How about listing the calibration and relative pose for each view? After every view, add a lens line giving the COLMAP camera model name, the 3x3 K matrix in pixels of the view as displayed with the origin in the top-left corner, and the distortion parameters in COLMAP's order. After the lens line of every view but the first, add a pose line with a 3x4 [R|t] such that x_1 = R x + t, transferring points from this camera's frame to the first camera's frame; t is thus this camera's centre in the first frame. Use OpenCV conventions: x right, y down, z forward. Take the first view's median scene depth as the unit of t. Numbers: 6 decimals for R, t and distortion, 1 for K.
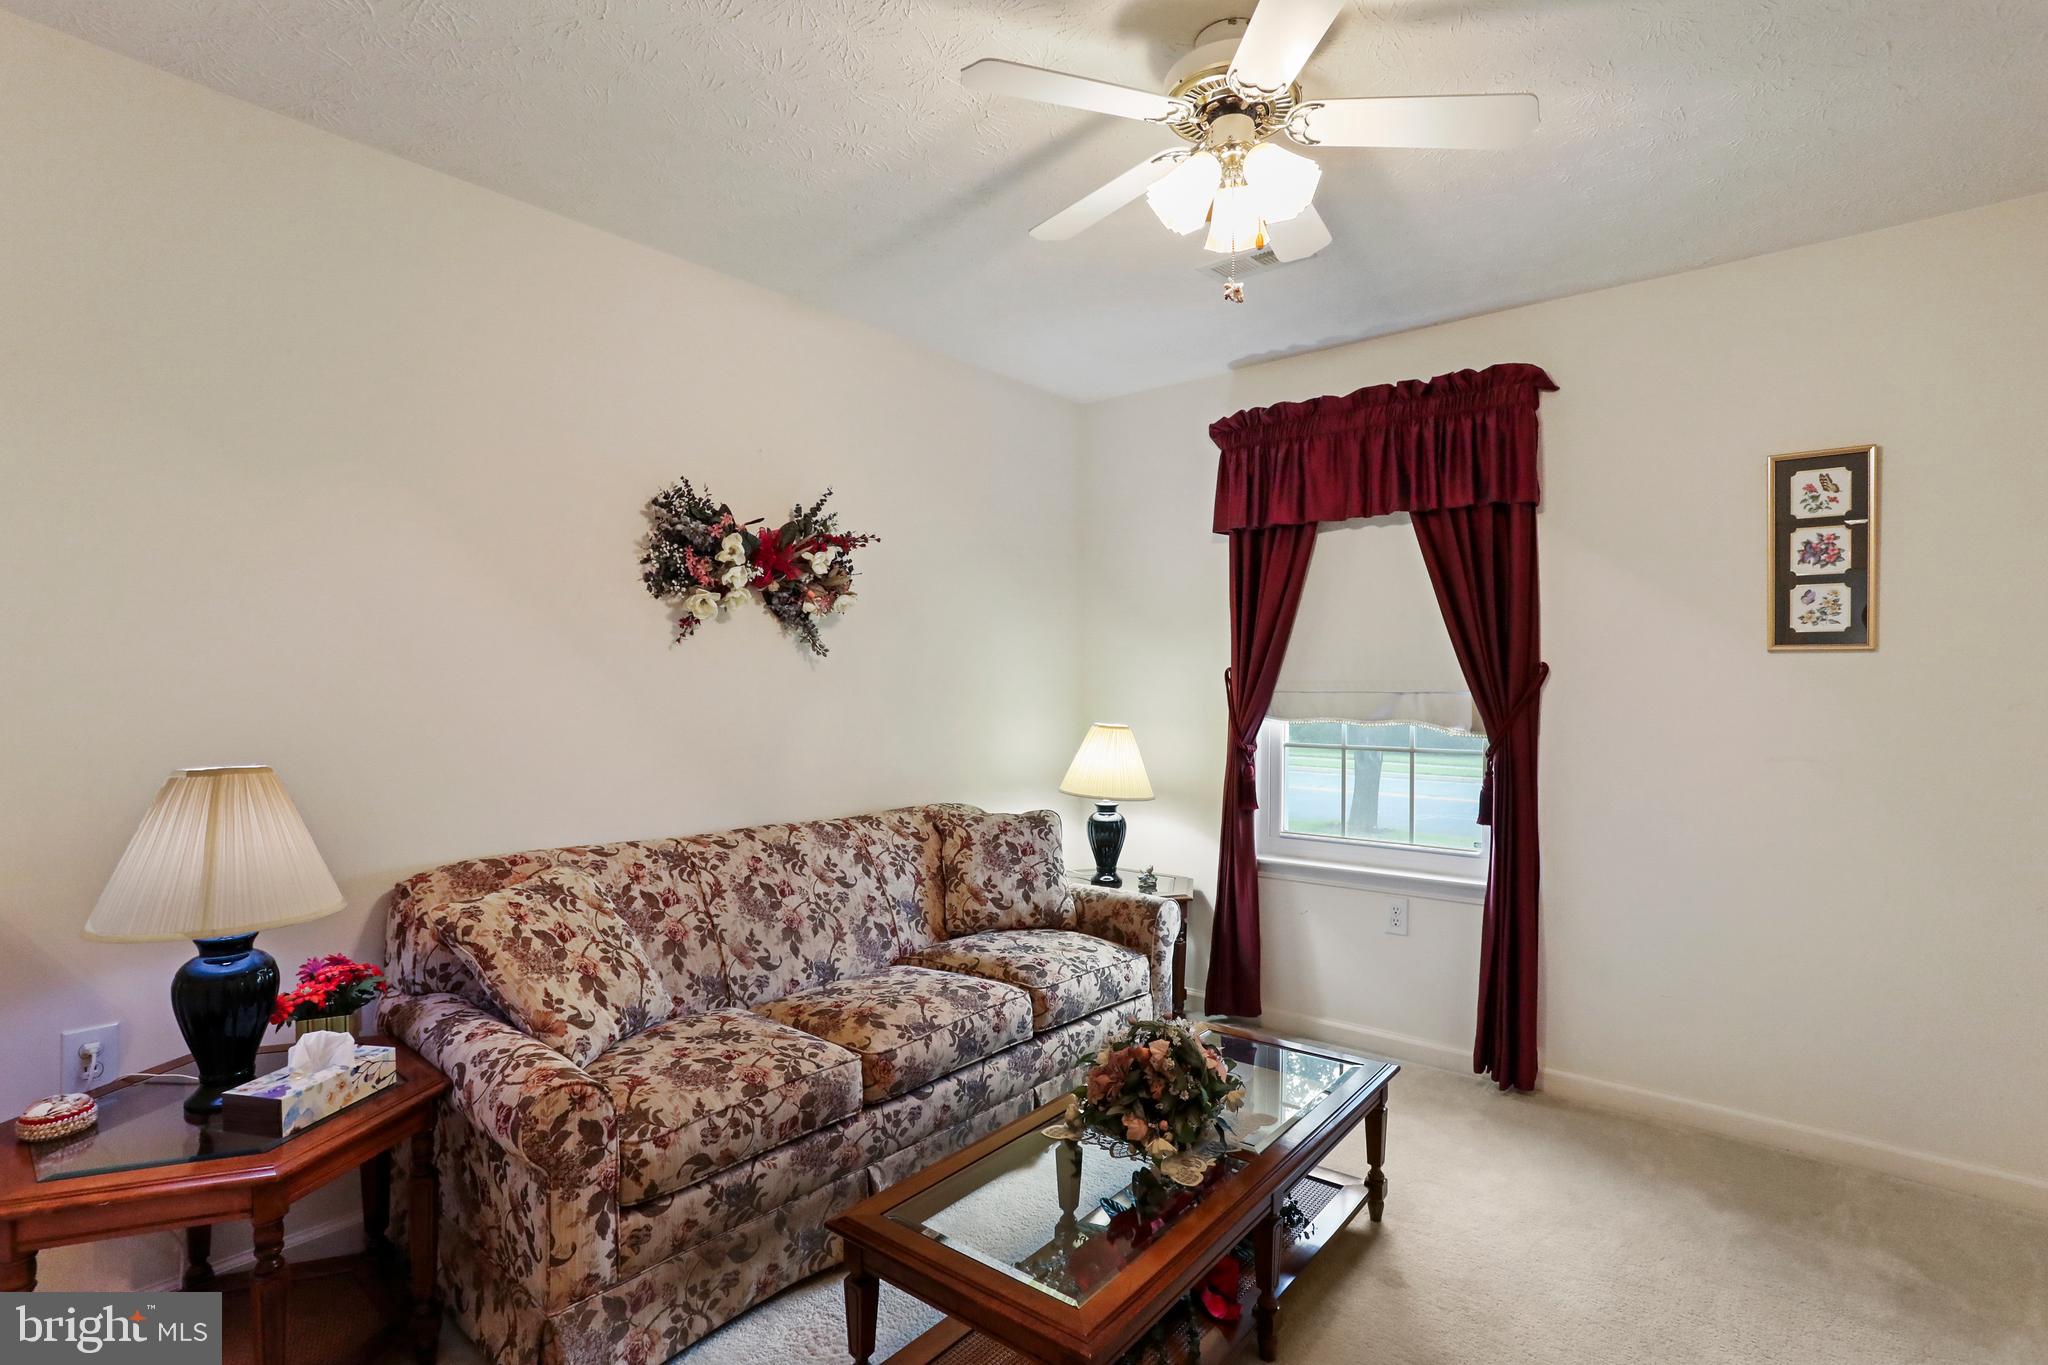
lens RADIAL K [[997.3, 0, 1030.7], [0, 997.3, 685.8], [0, 0, 1]] dist [-0.059158, 0.030368]
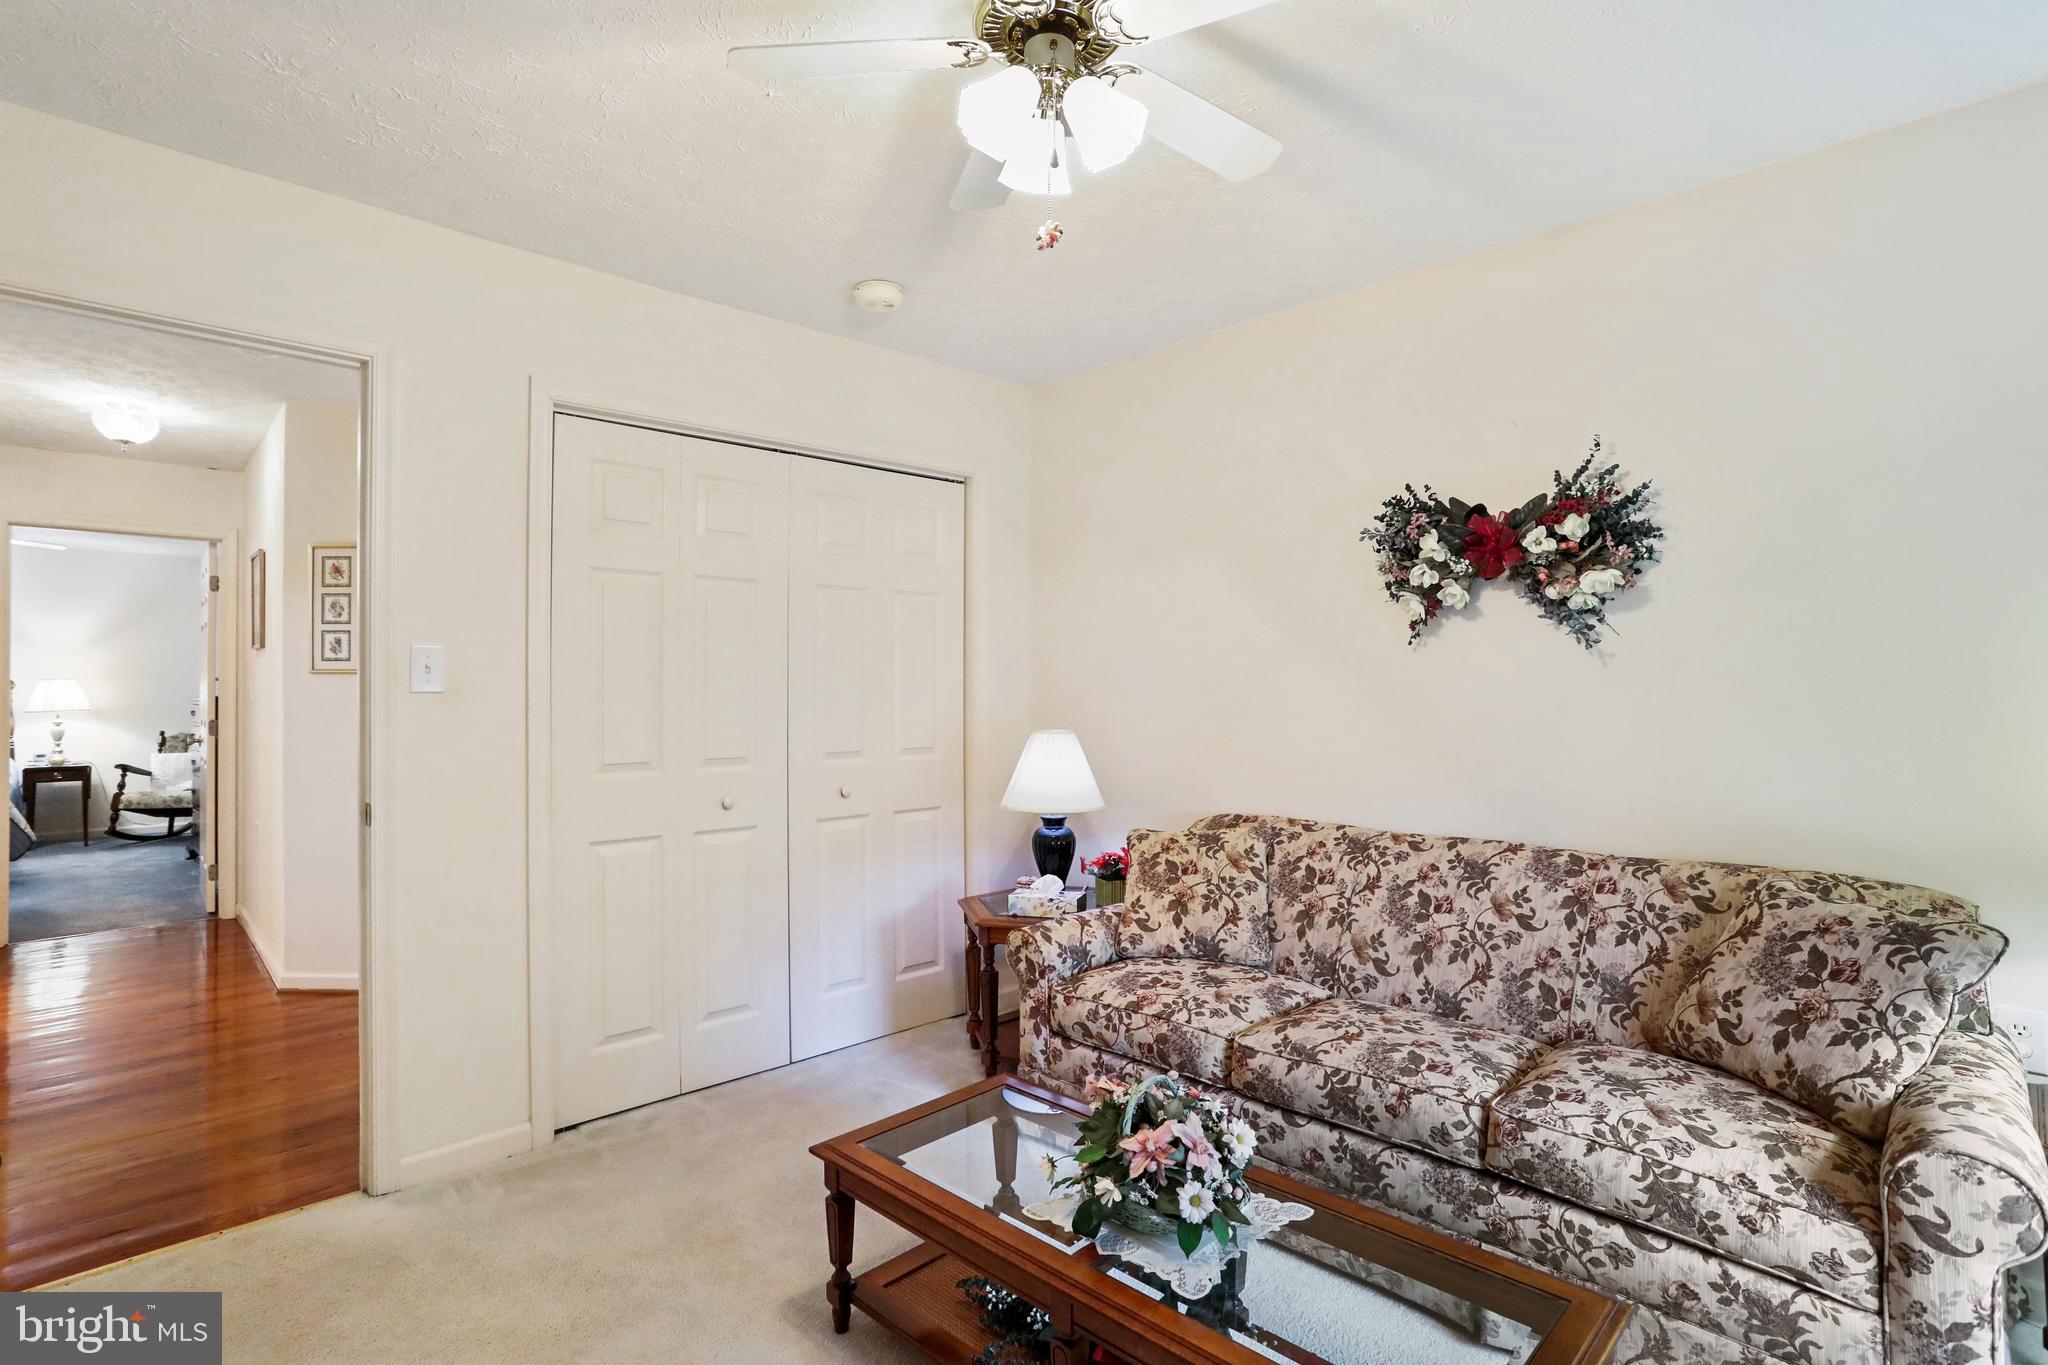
lens RADIAL K [[997.3, 0, 1025.7], [0, 997.3, 673.4], [0, 0, 1]] dist [-0.059158, 0.030368]
pose [[-0.110011, -0.018888, -0.993751, 0.740047], [0.001768, 0.999814, -0.019199, 0.005187], [0.993929, -0.003869, -0.109957, 0.736958]]
